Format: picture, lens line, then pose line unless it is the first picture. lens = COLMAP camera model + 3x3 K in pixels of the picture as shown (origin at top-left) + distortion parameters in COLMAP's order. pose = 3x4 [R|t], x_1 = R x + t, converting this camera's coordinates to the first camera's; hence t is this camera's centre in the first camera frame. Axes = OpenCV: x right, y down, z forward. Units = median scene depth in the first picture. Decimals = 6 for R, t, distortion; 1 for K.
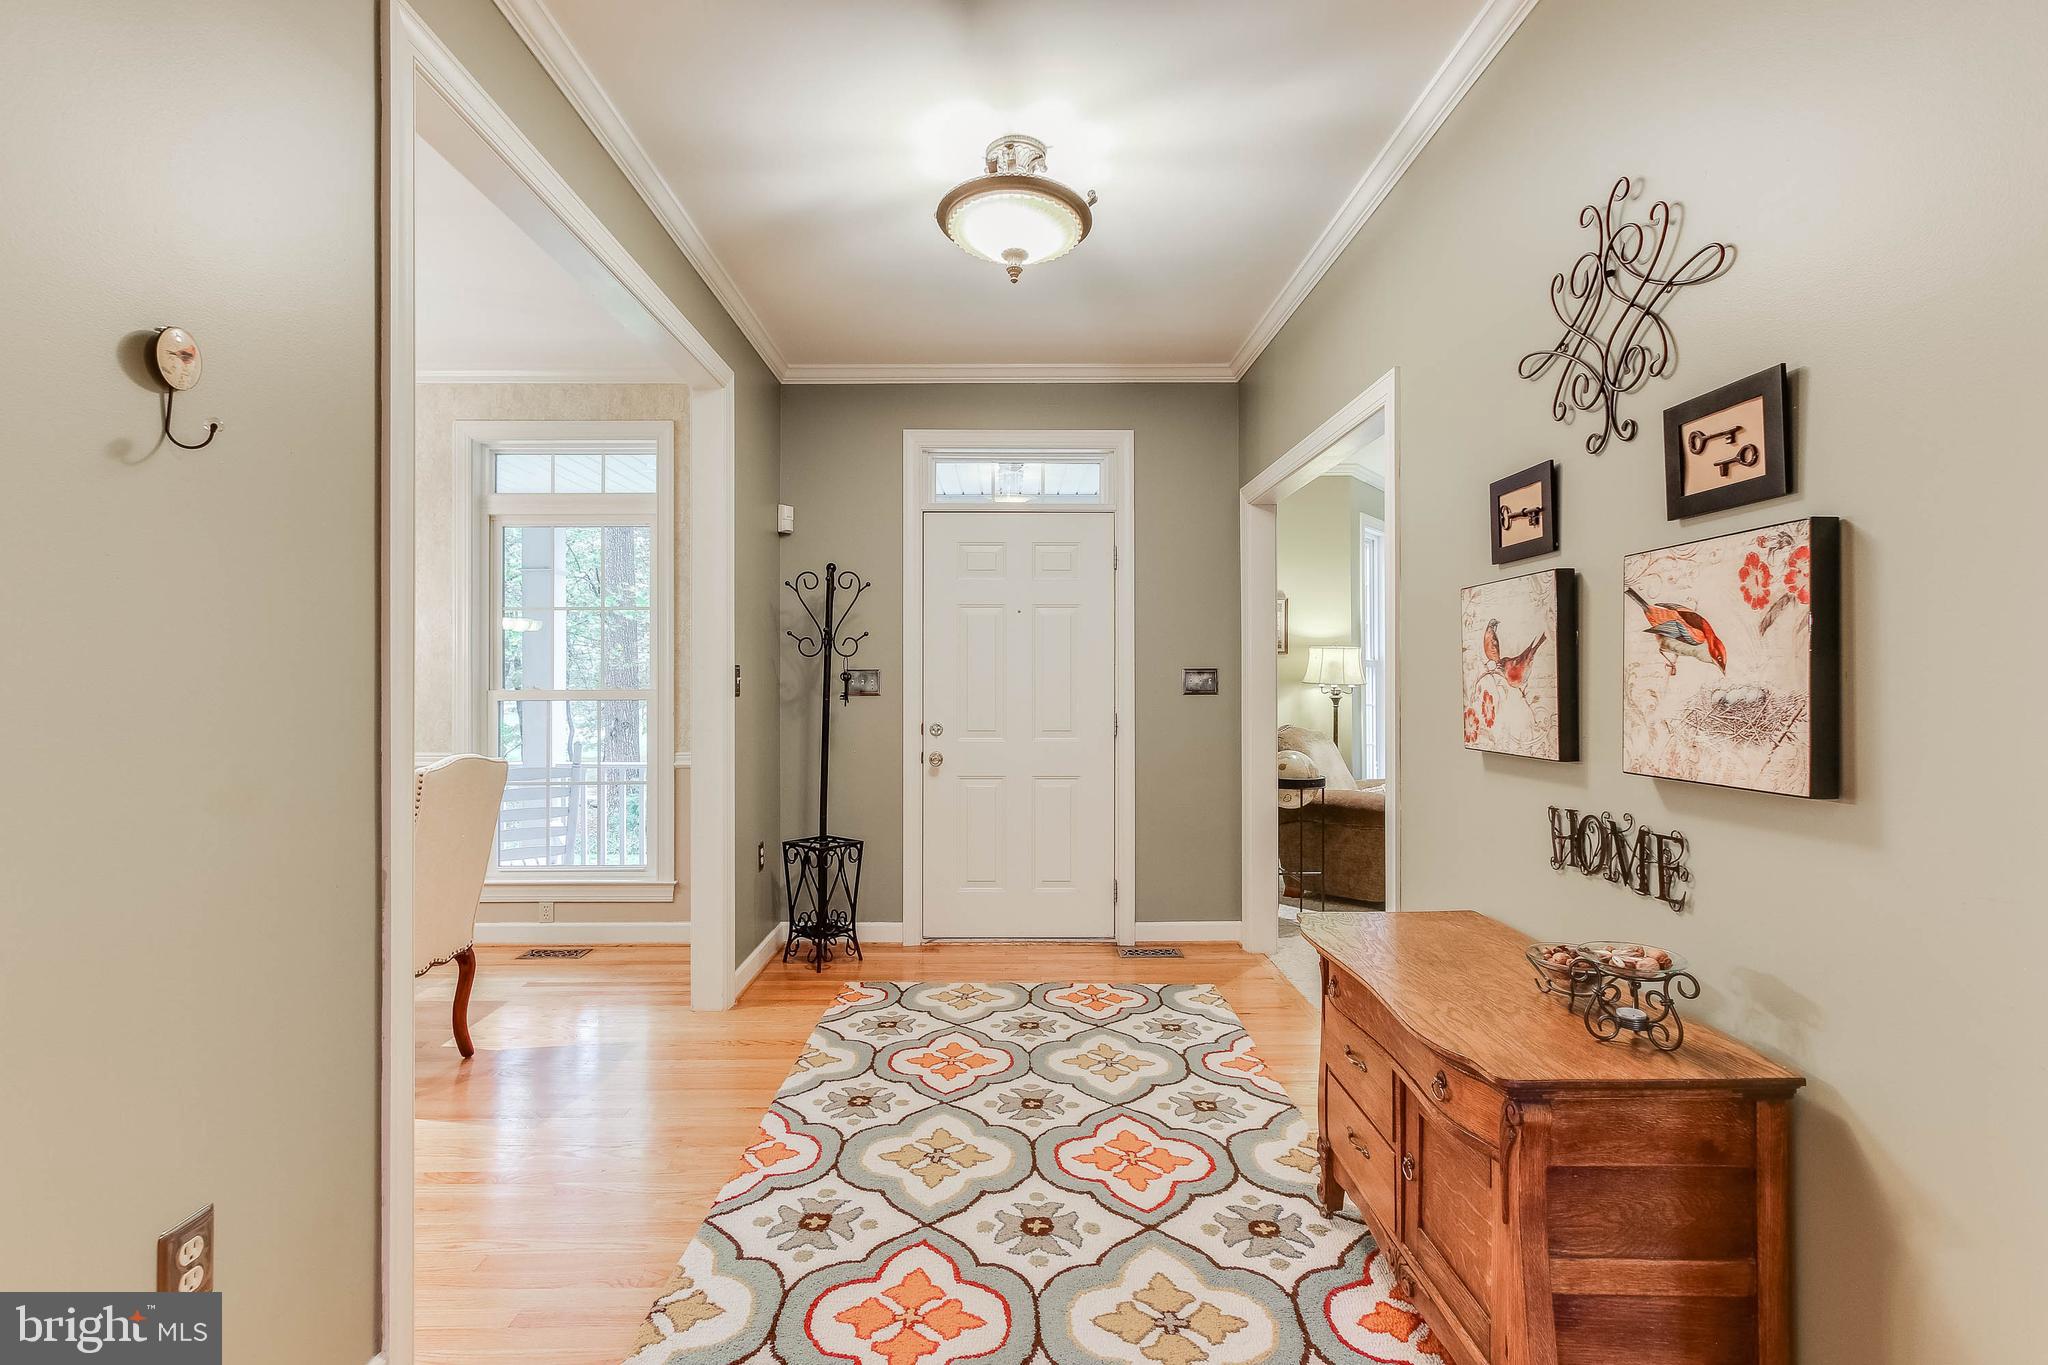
lens RADIAL K [[931.0, 0, 1012.5], [0, 931.0, 677.8], [0, 0, 1]] dist [-0.006944, -0.001256]
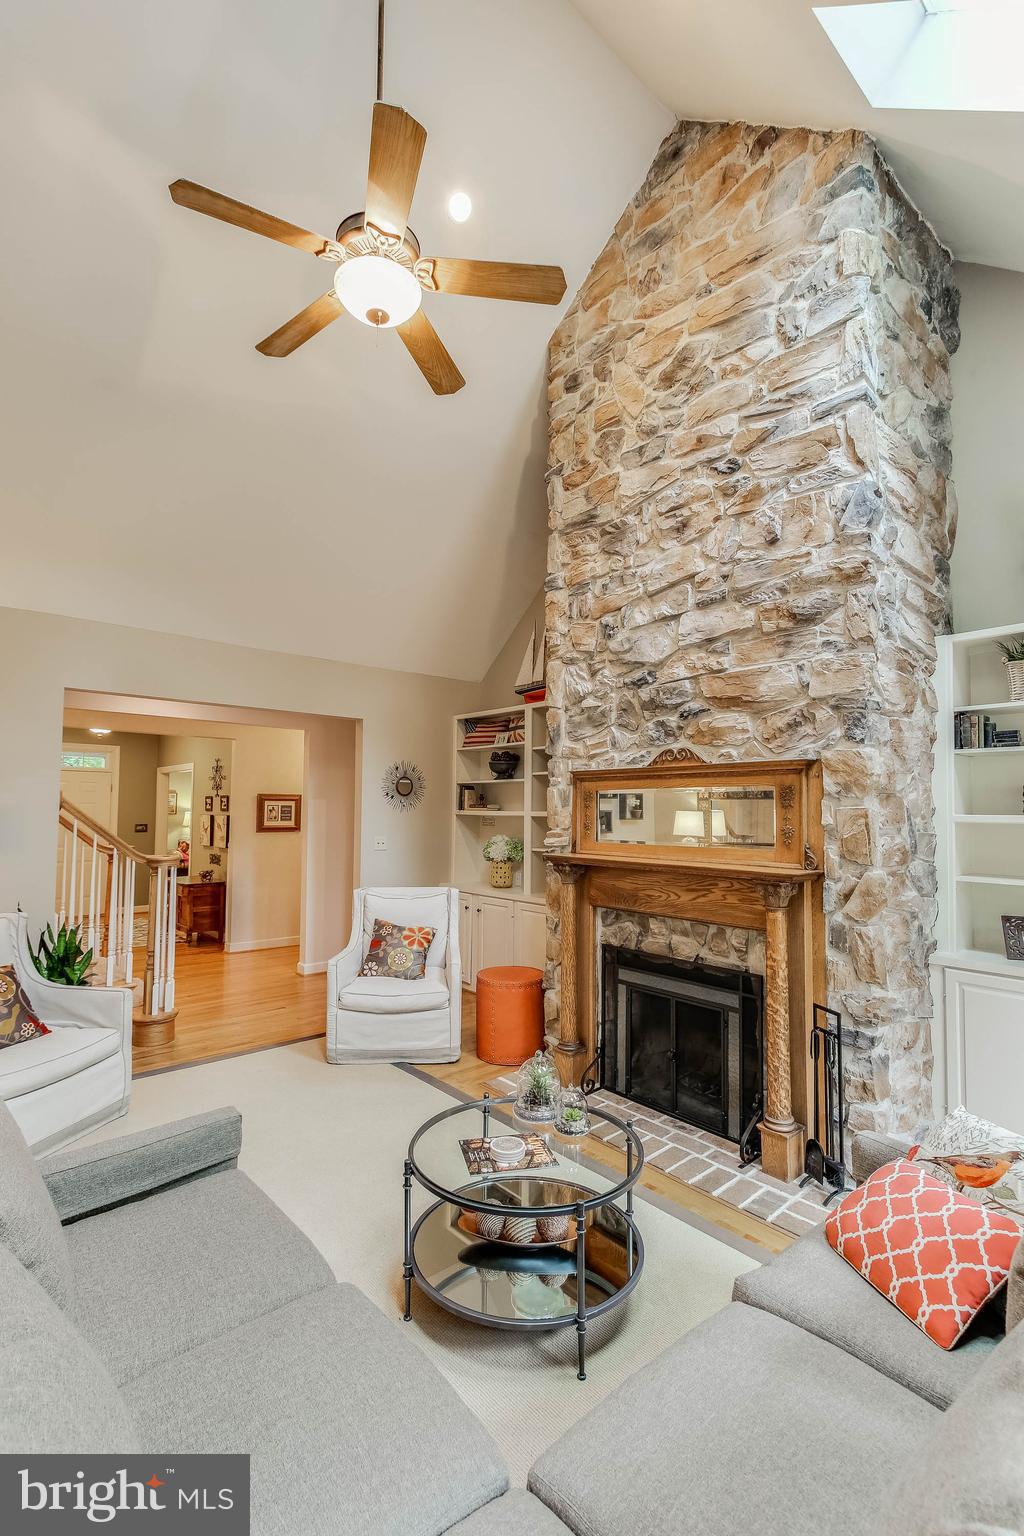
lens RADIAL K [[700.7, 0, 537.0], [0, 700.7, 774.8], [0, 0, 1]] dist [-0.001720, 0.000056]
pose [[0.744572, 0.039436, 0.666377, -0.873085], [-0.007963, 0.998707, -0.050206, -0.159450], [-0.667495, 0.032076, 0.743923, -3.751082]]
